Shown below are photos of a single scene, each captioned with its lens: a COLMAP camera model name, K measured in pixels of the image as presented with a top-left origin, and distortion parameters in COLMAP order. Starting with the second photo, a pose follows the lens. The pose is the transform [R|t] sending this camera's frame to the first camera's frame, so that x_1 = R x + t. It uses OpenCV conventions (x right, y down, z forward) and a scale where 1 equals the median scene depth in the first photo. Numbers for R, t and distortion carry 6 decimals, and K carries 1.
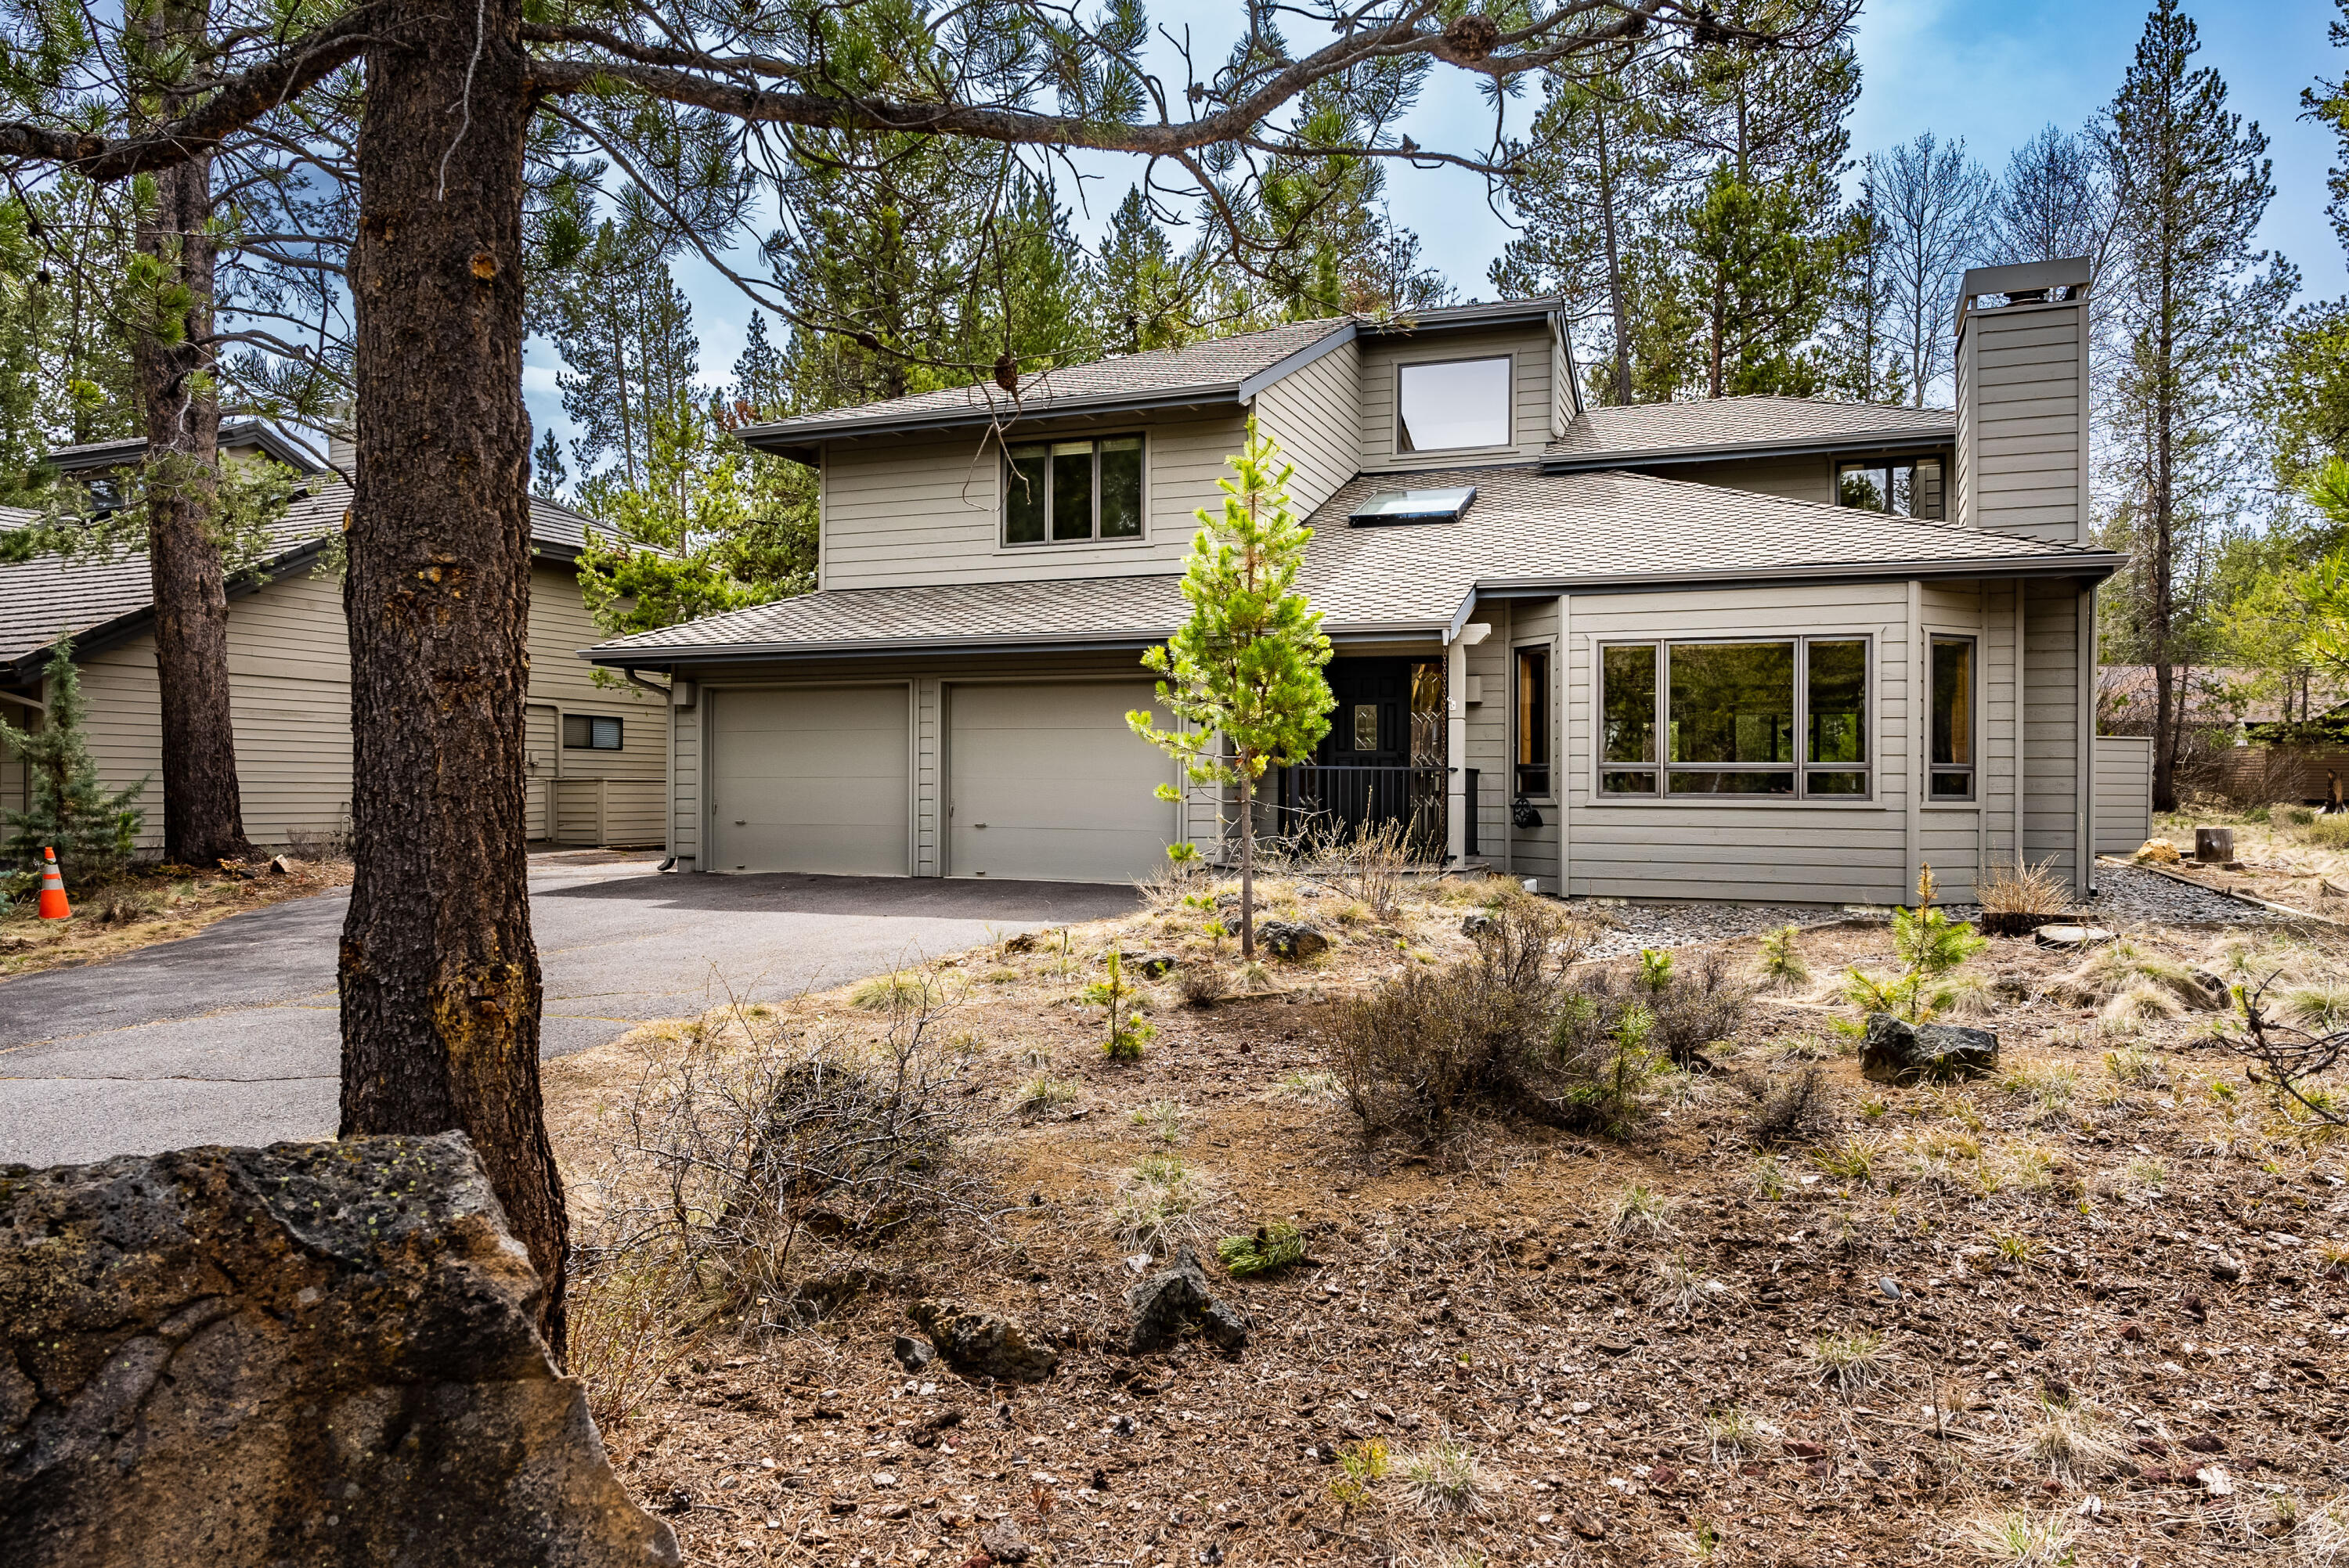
lens RADIAL K [[1554.1, 0, 1174.5], [0, 1554.1, 784.0], [0, 0, 1]] dist [-0.000645, -0.001922]
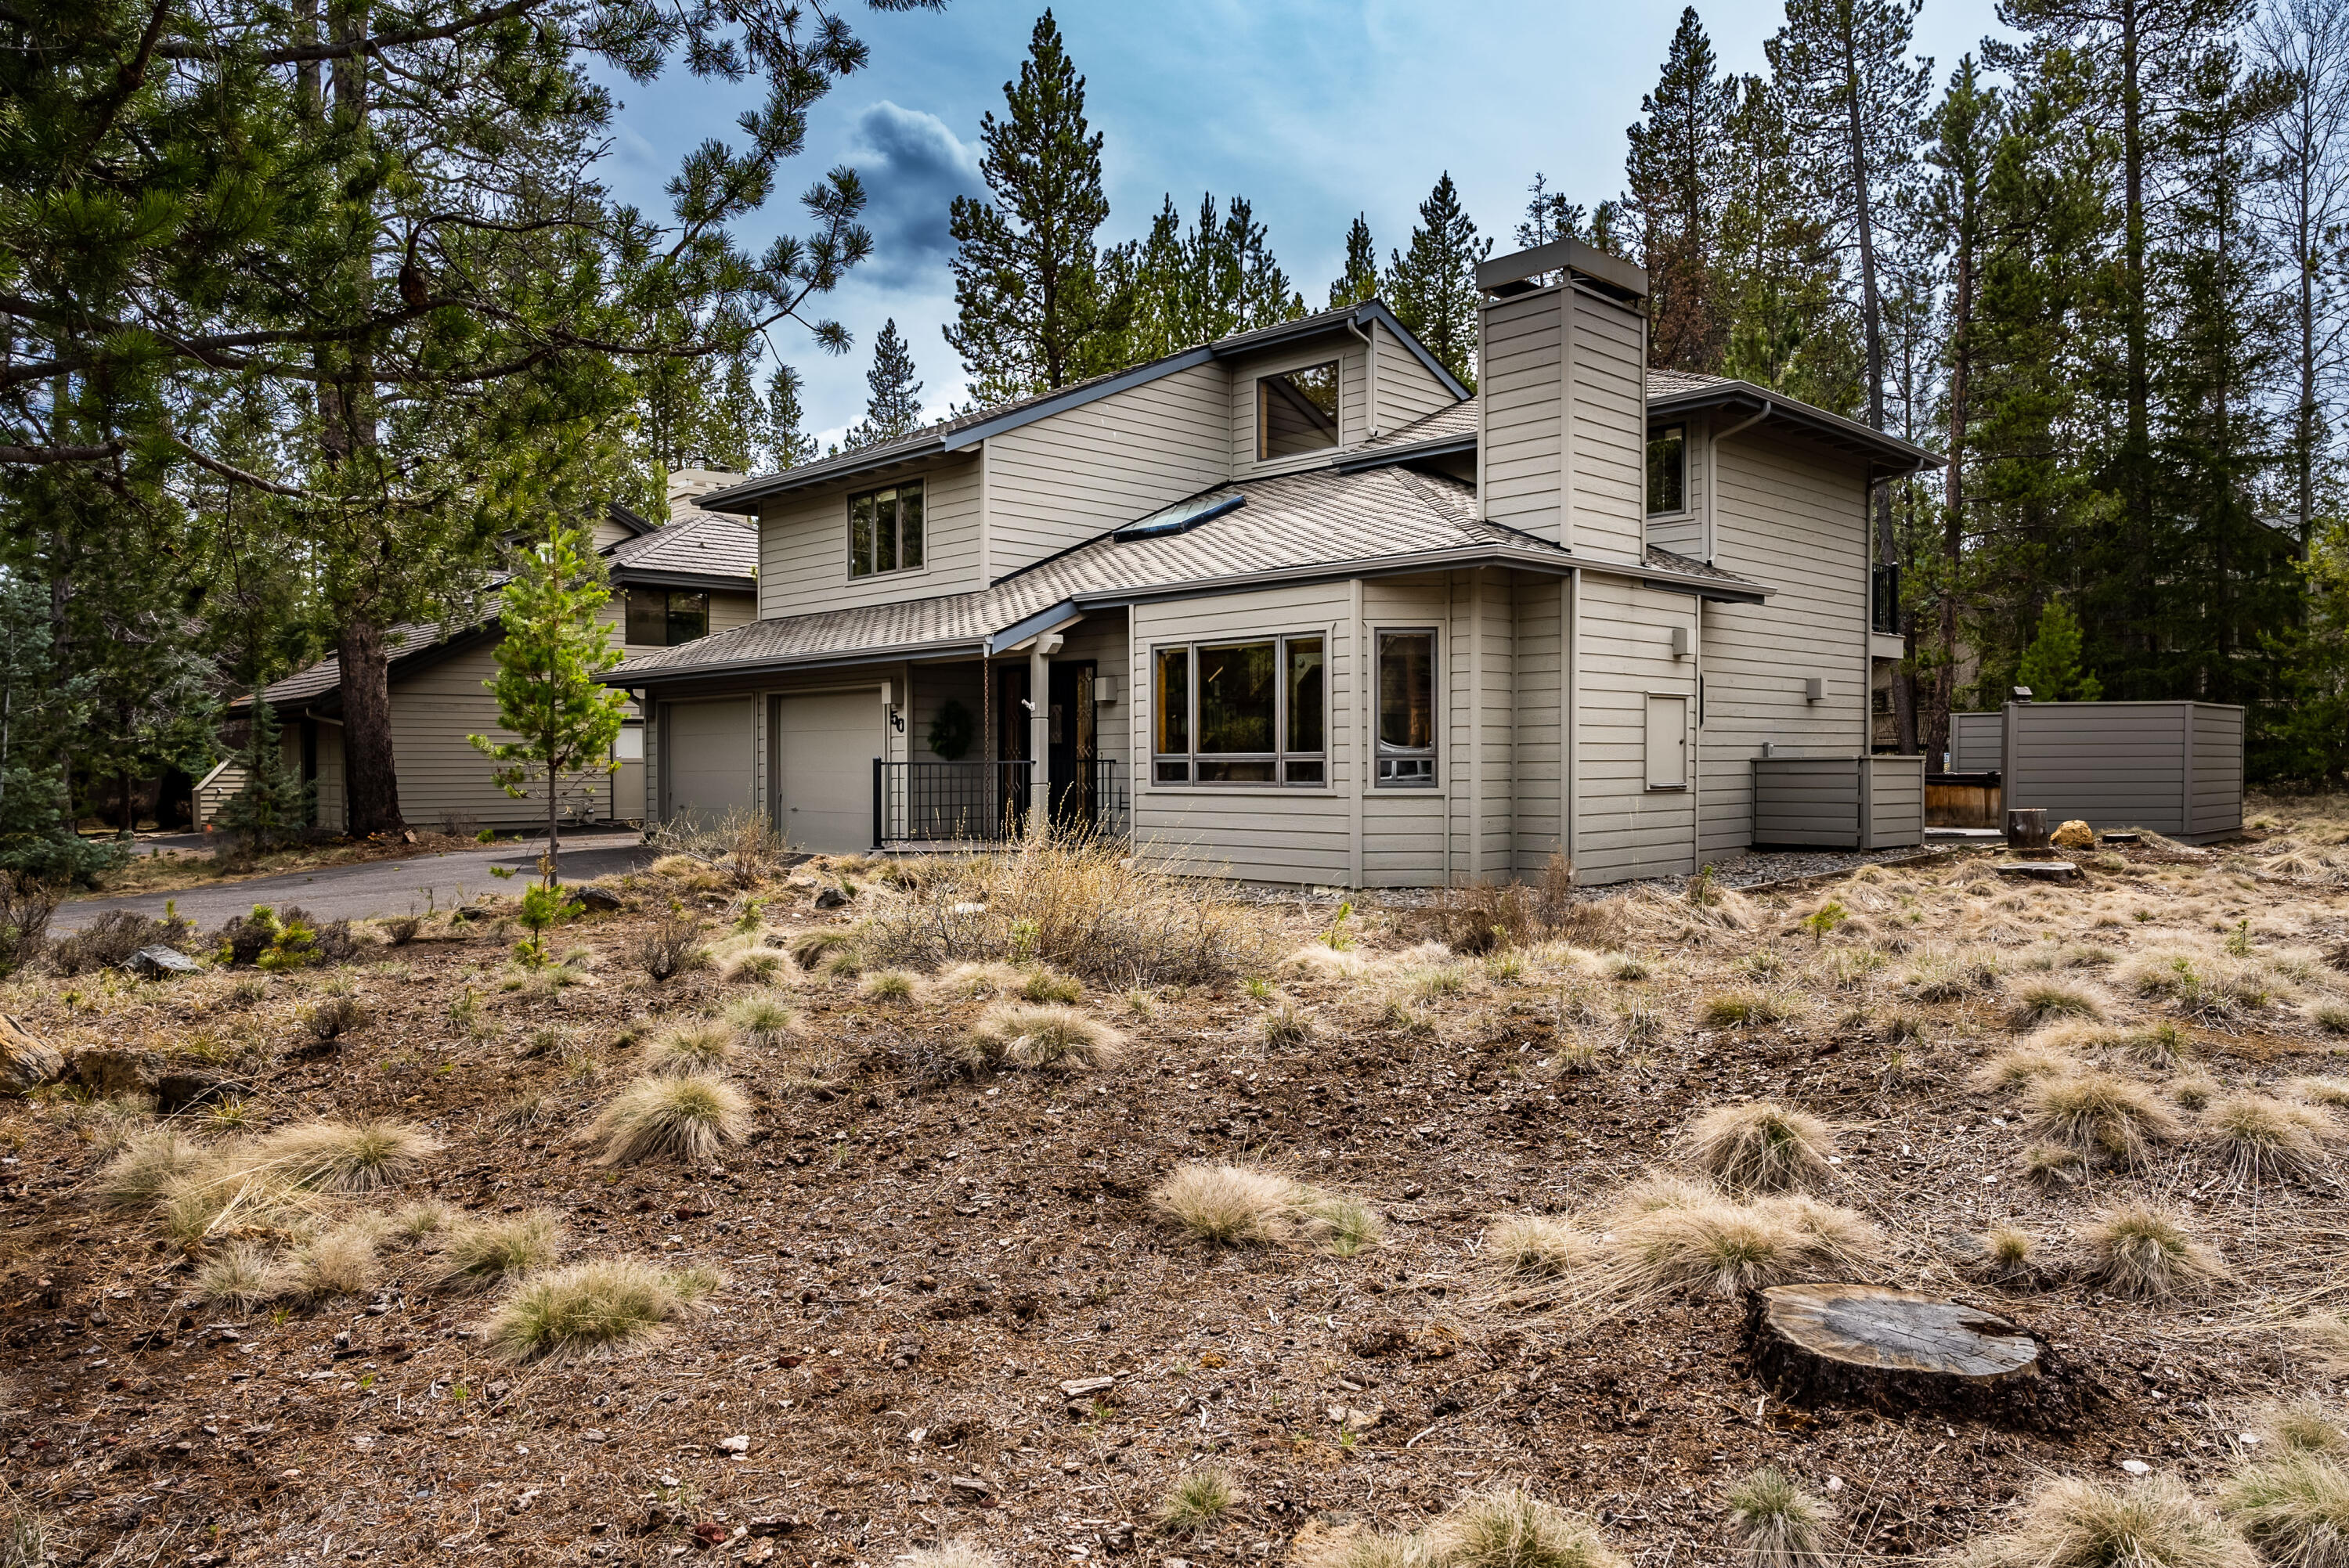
lens RADIAL K [[1554.1, 0, 1174.5], [0, 1554.1, 784.0], [0, 0, 1]] dist [-0.000645, -0.001922]
pose [[0.907957, -0.006000, -0.419019, 0.738951], [0.013336, 0.999805, 0.014580, -0.008328], [0.418850, -0.018826, 0.907860, -0.004310]]
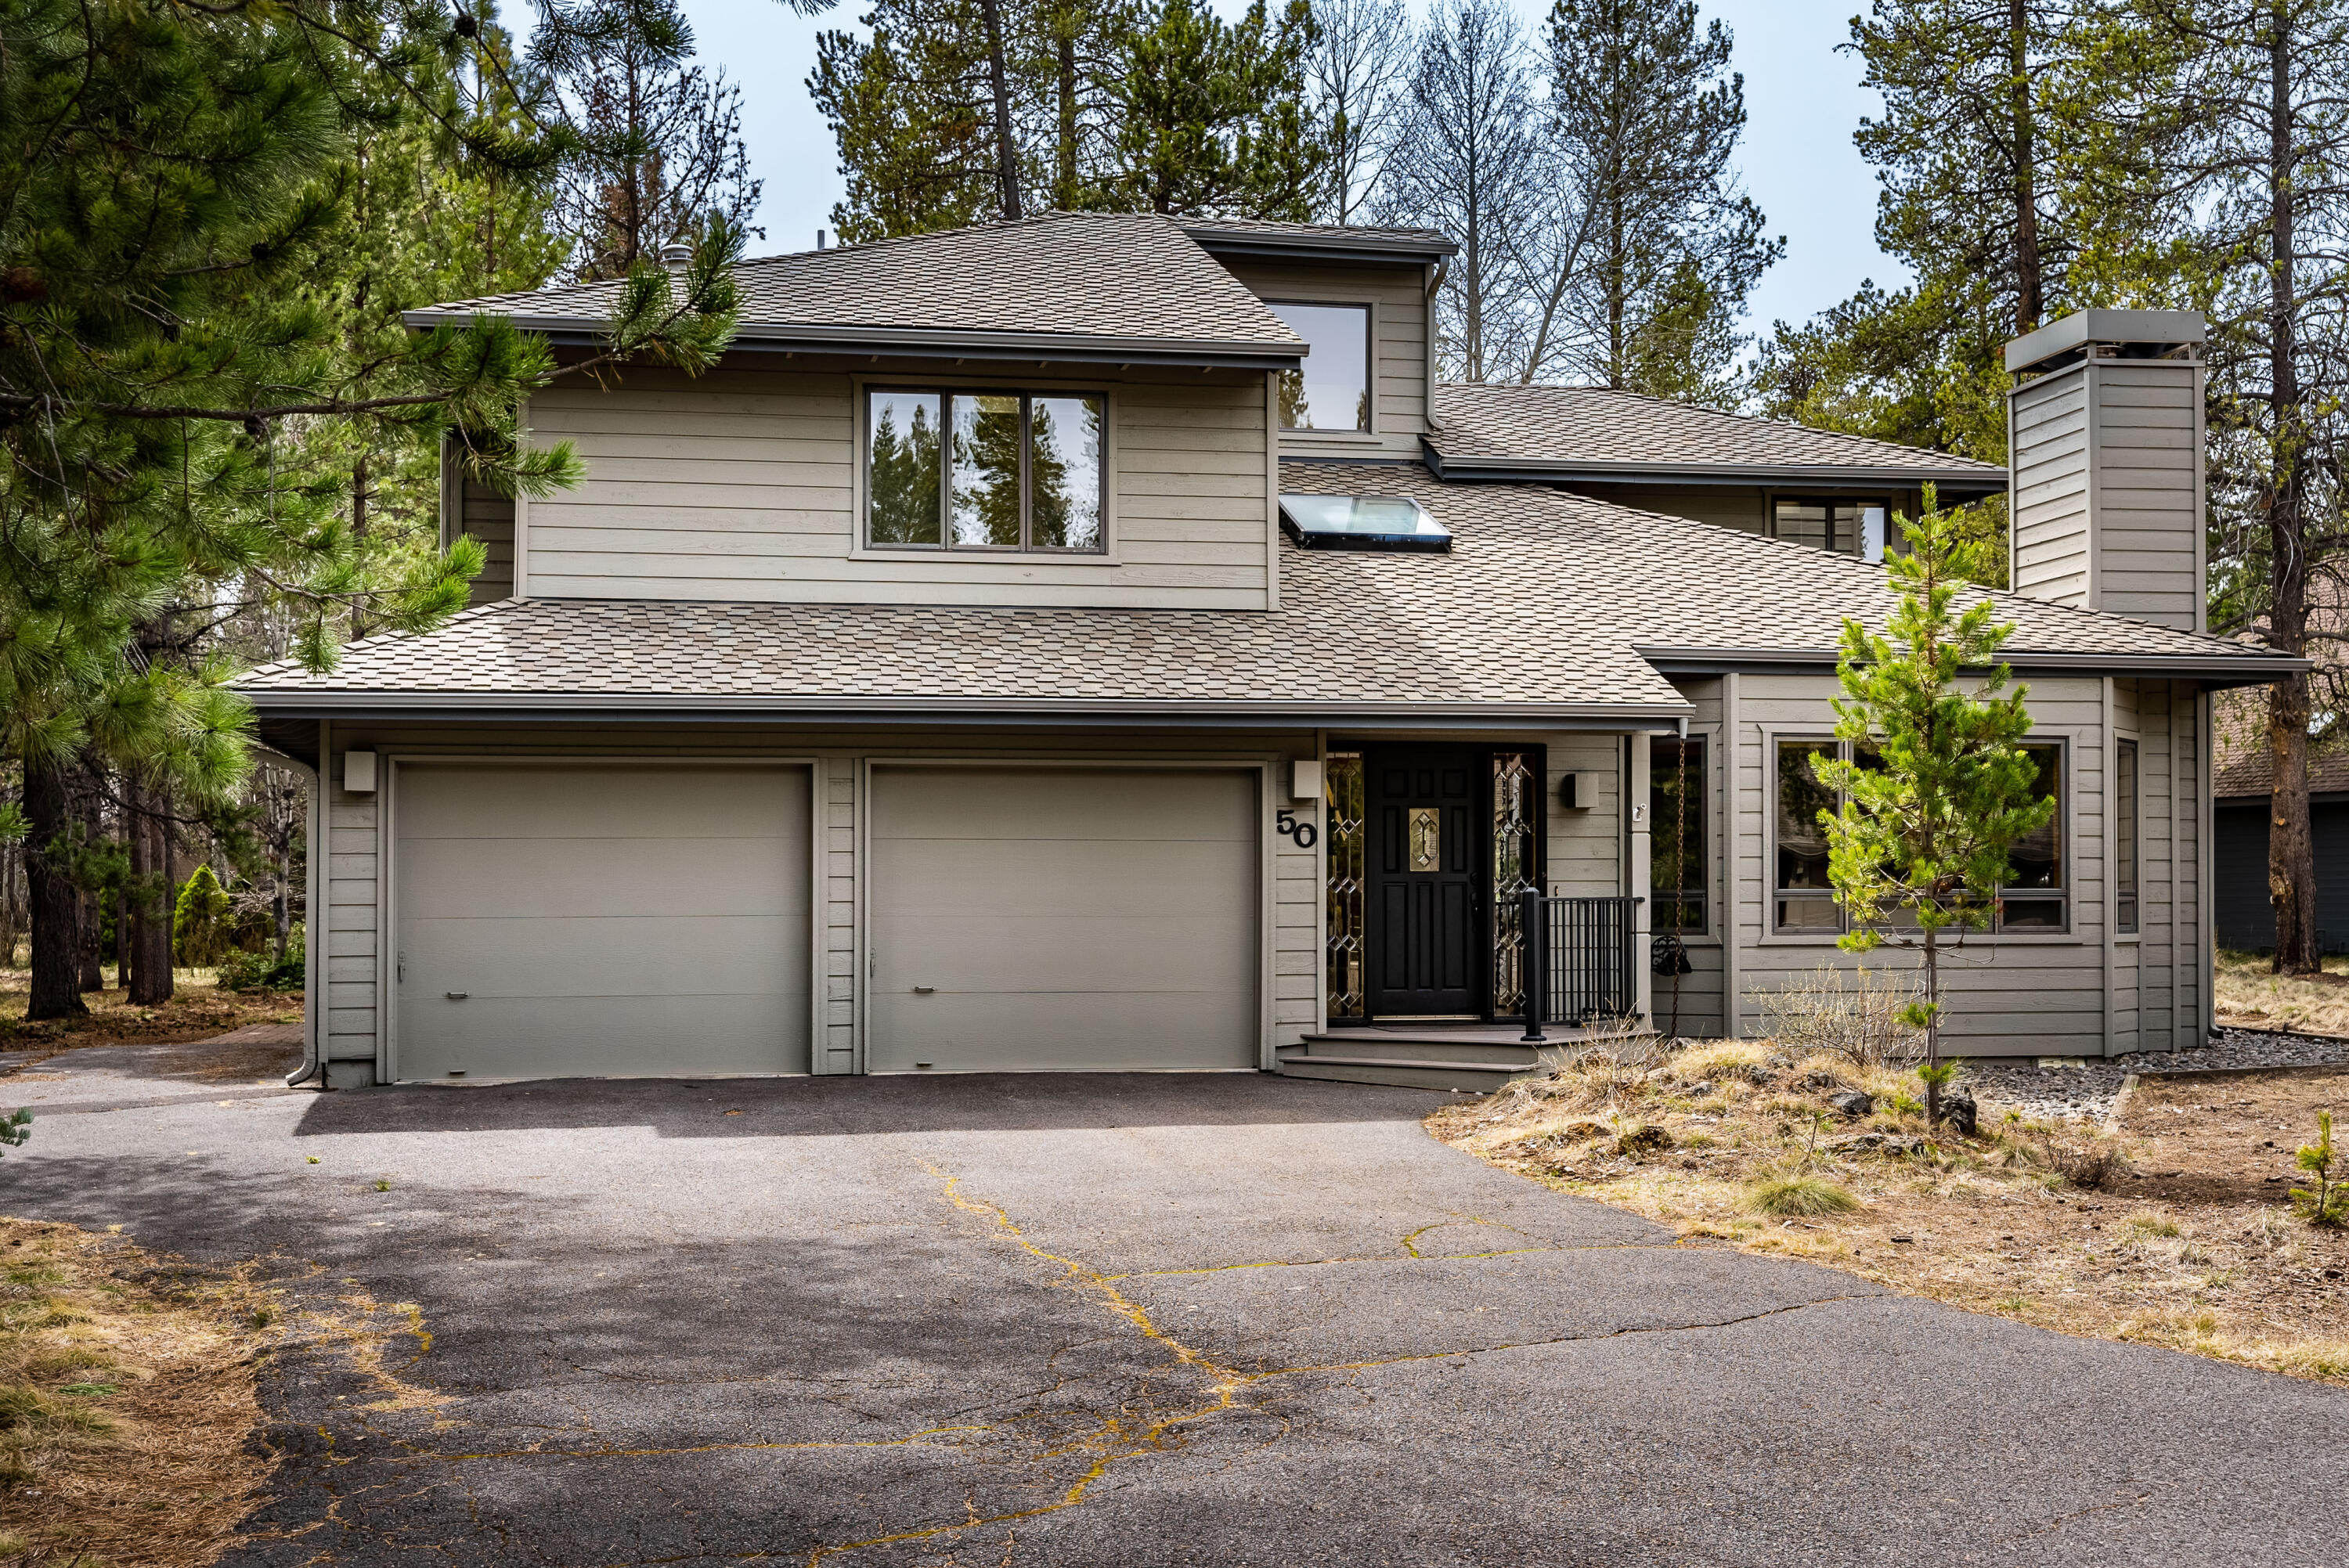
lens RADIAL K [[2851.5, 0, 1174.3], [0, 2851.5, 866.1], [0, 0, 1]] dist [0.010383, 0.010545]
pose [[0.842443, -0.000417, 0.538785, -0.740098], [0.007906, 0.999902, -0.011587, -0.011065], [-0.538728, 0.014021, 0.842363, -0.043804]]
